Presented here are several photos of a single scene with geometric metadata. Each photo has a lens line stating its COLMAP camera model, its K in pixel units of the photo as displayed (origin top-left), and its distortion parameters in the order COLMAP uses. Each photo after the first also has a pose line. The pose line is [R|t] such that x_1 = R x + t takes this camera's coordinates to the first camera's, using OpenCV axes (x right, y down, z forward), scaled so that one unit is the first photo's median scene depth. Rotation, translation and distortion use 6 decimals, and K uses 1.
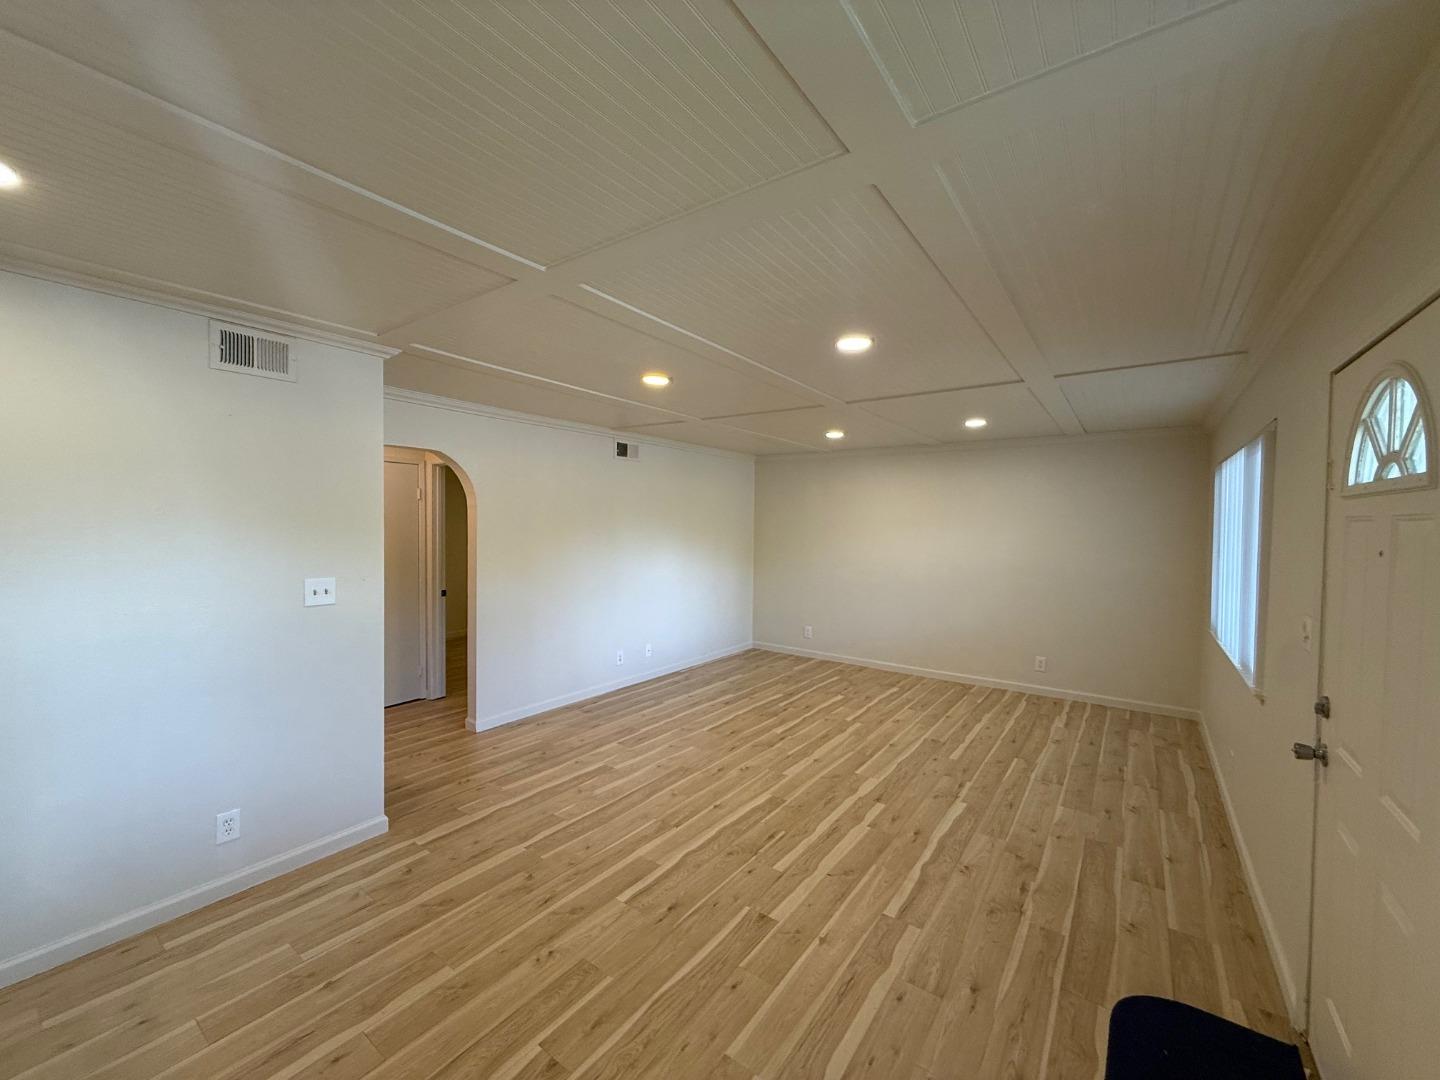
lens RADIAL K [[574.9, 0, 717.1], [0, 574.9, 538.3], [0, 0, 1]] dist [-0.000762, 0.001005]
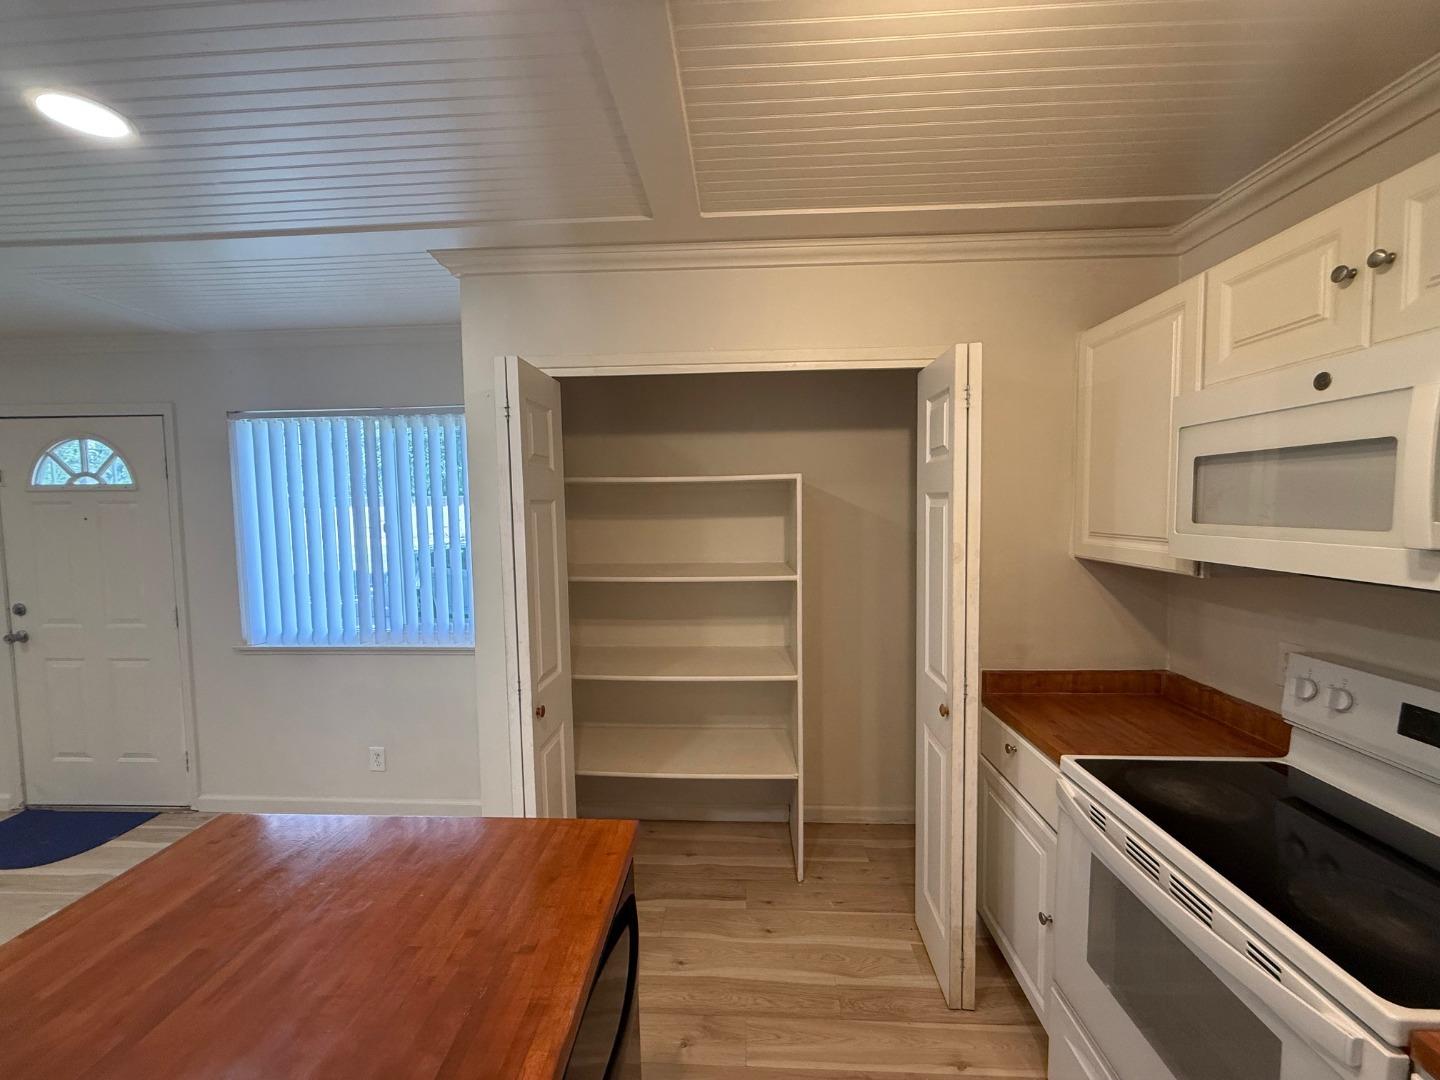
lens RADIAL K [[574.9, 0, 717.1], [0, 574.9, 538.3], [0, 0, 1]] dist [-0.000762, 0.001005]
pose [[-0.551436, -0.055229, 0.832387, -0.788714], [0.027977, 0.996020, 0.084621, -0.007078], [-0.833748, 0.069951, -0.547697, 0.081329]]
